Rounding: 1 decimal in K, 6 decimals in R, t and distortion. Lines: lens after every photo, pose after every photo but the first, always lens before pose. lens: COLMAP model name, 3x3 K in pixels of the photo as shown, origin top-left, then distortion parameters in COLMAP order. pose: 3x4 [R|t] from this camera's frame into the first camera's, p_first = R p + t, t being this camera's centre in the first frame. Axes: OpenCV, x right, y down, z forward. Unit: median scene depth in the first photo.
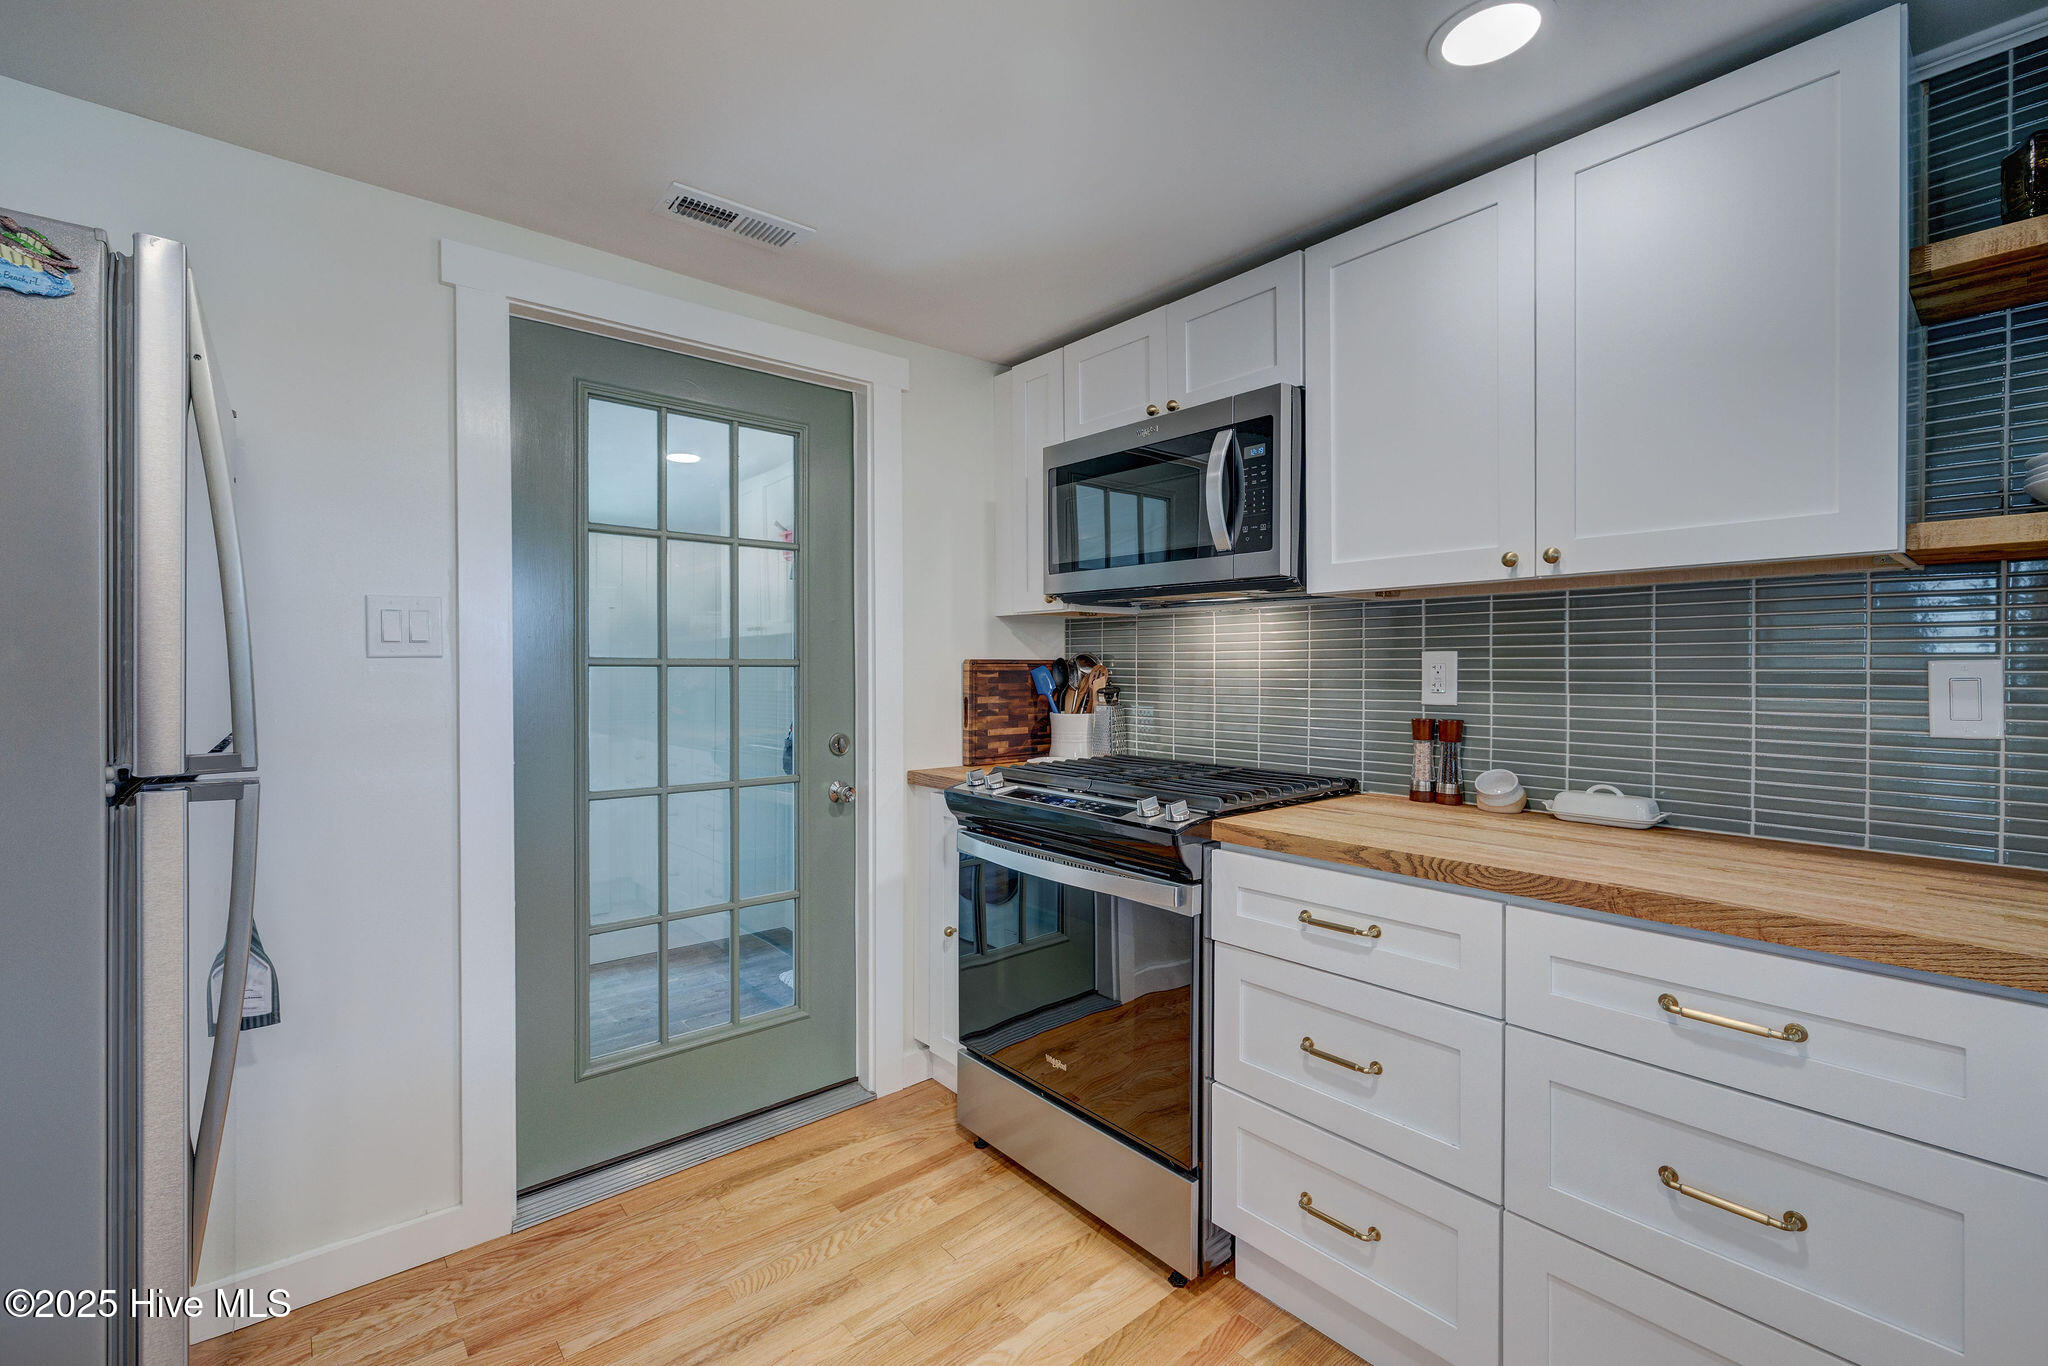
lens RADIAL K [[873.2, 0, 978.4], [0, 873.2, 674.7], [0, 0, 1]] dist [0.002393, -0.000589]
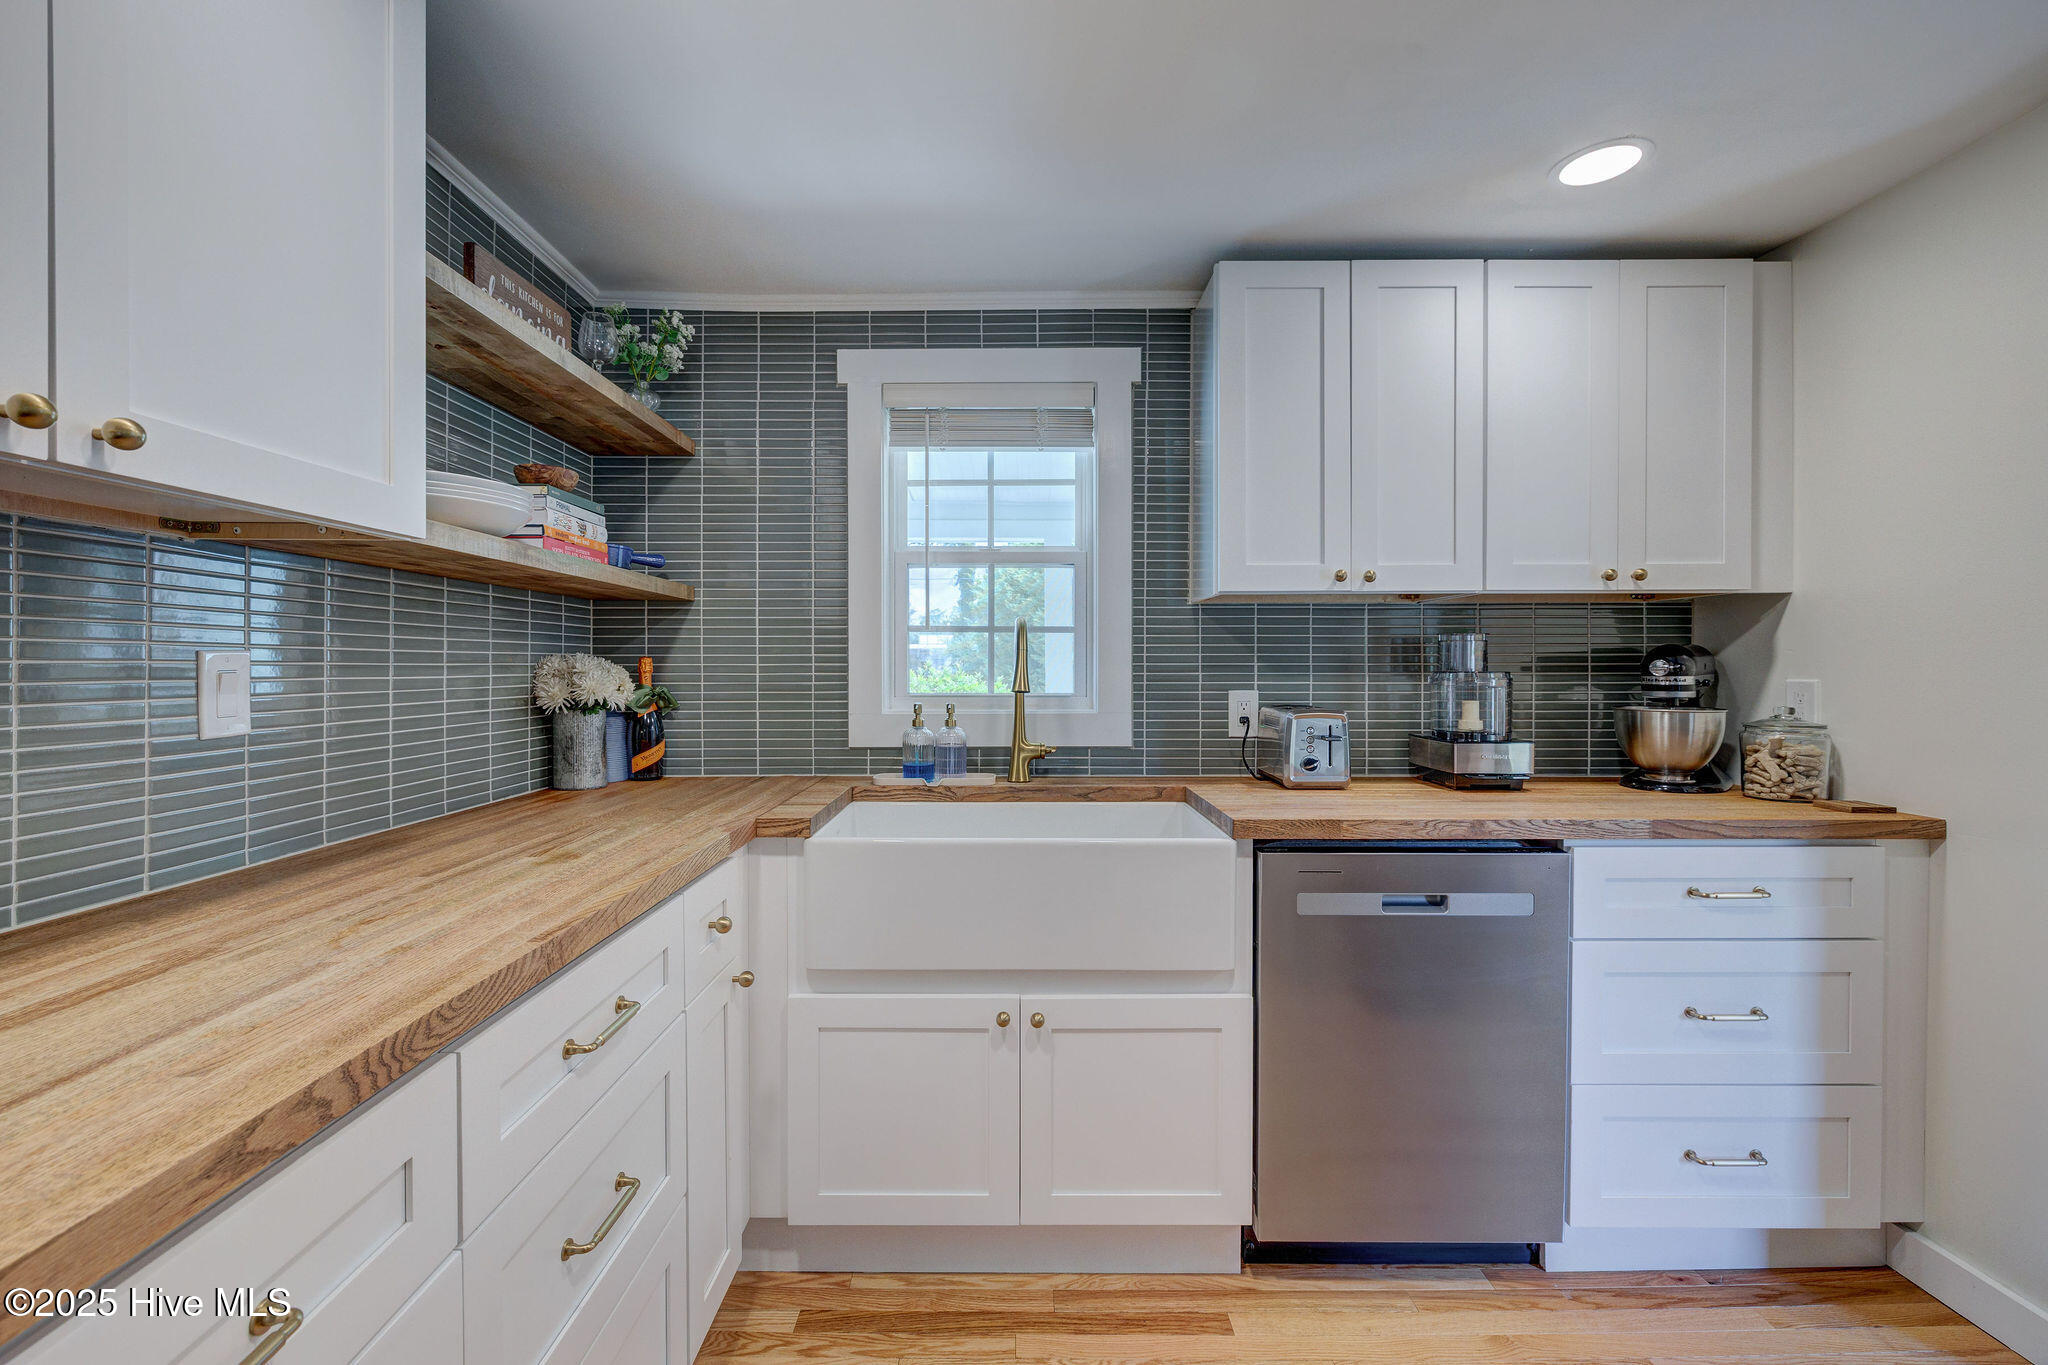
lens RADIAL K [[873.2, 0, 981.1], [0, 873.2, 676.0], [0, 0, 1]] dist [0.002393, -0.000589]
pose [[-0.769650, -0.010290, 0.638383, -0.037252], [0.002755, 0.999807, 0.019437, -0.004065], [-0.638460, 0.016718, -0.769474, 0.813141]]
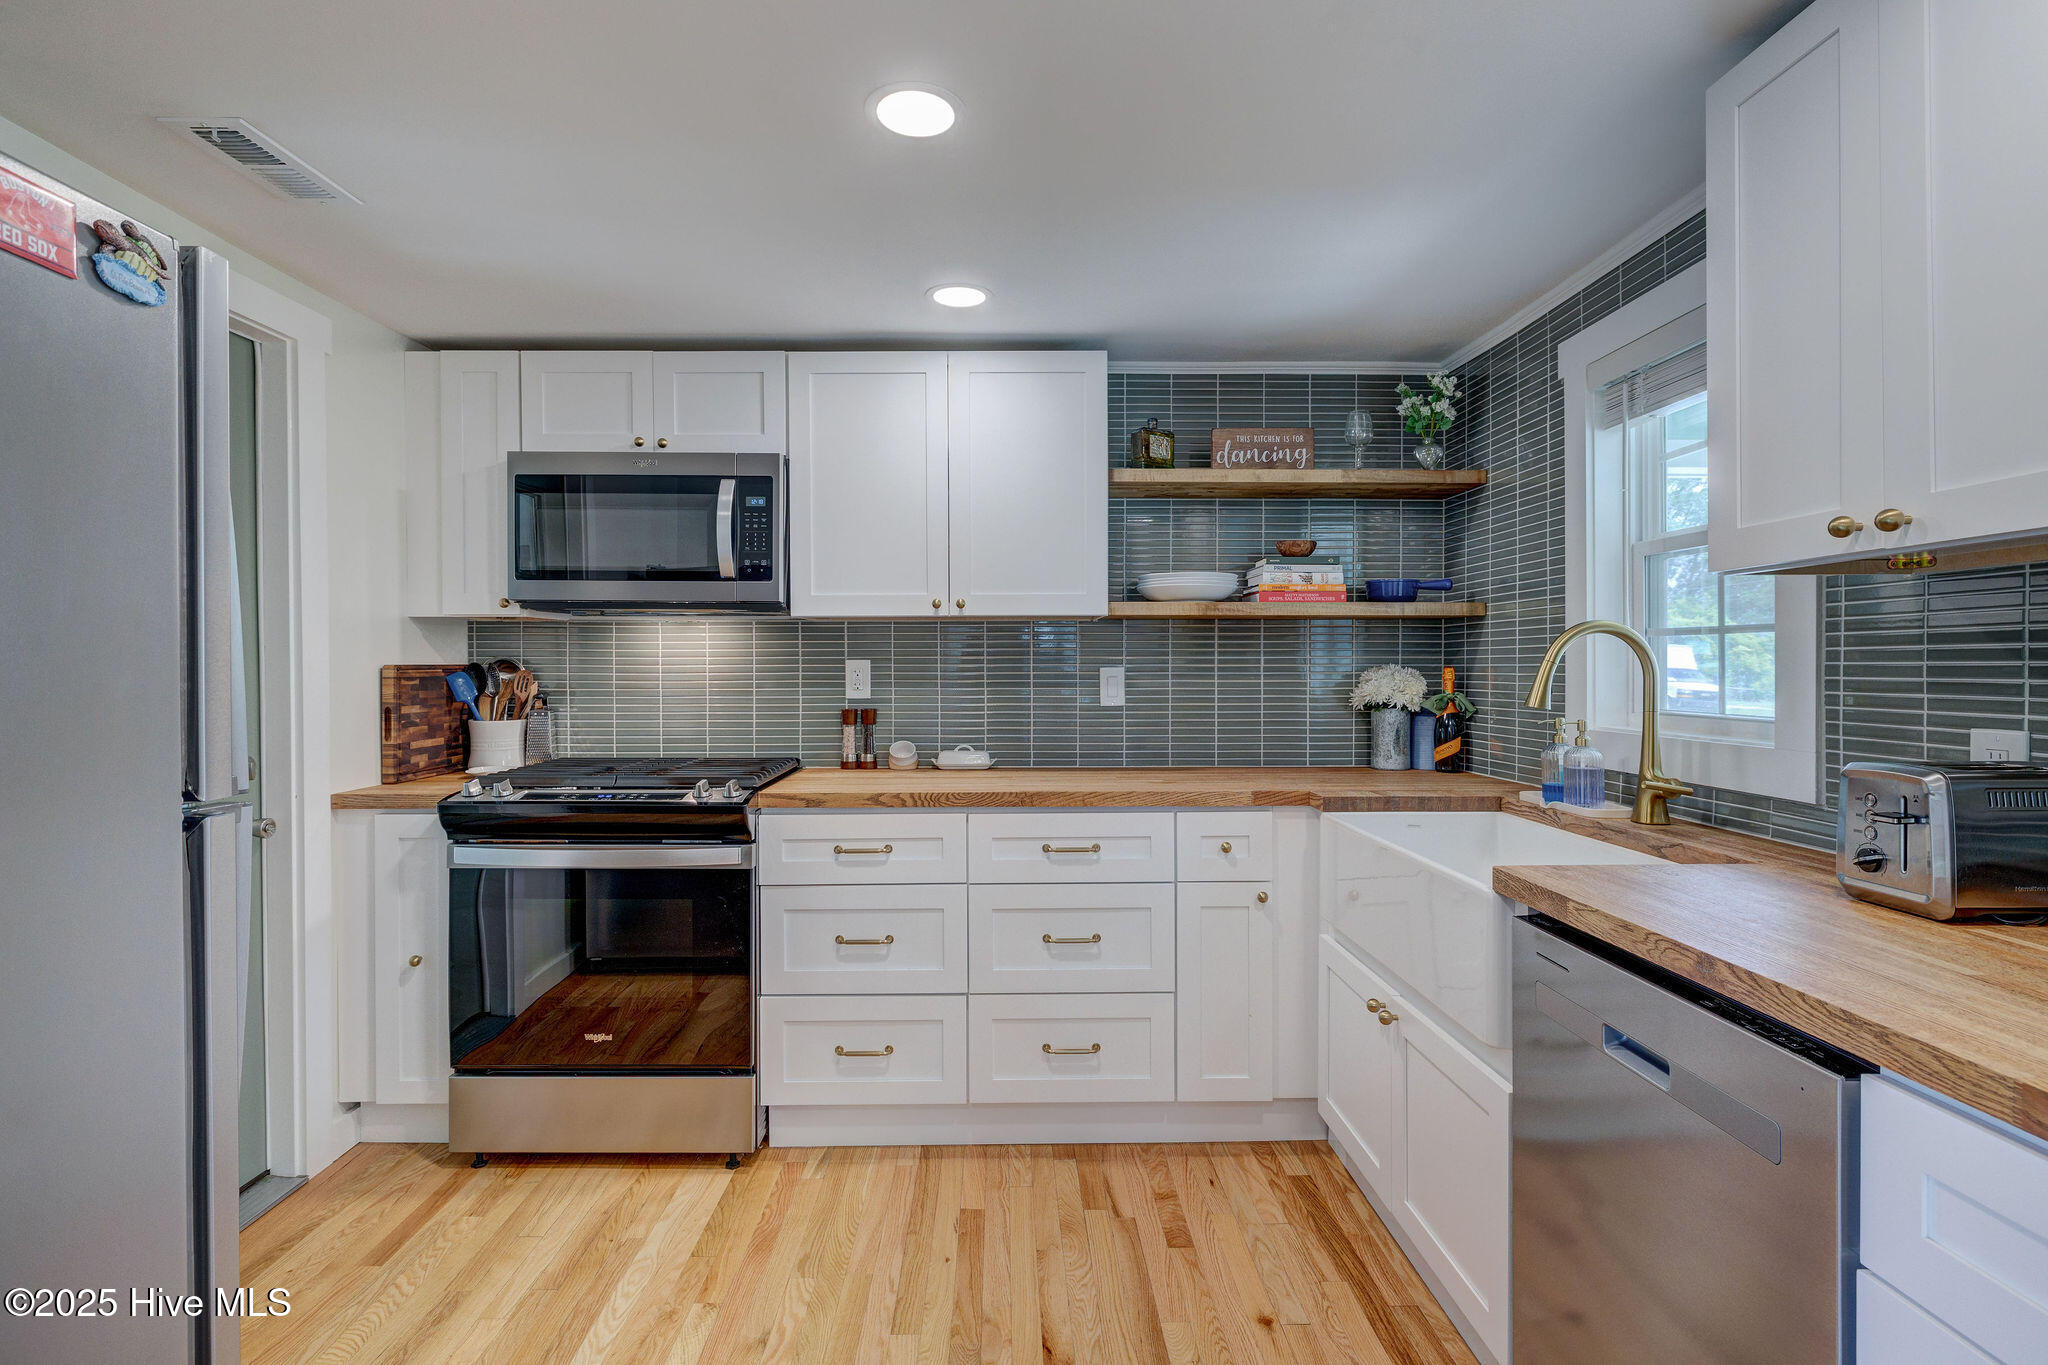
lens RADIAL K [[970.9, 0, 1004.0], [0, 970.9, 671.5], [0, 0, 1]] dist [-0.006526, 0.000548]
pose [[0.636269, -0.007262, 0.771433, -0.525509], [0.009122, 0.999957, 0.001890, -0.009464], [-0.771413, 0.005834, 0.636308, -0.163418]]
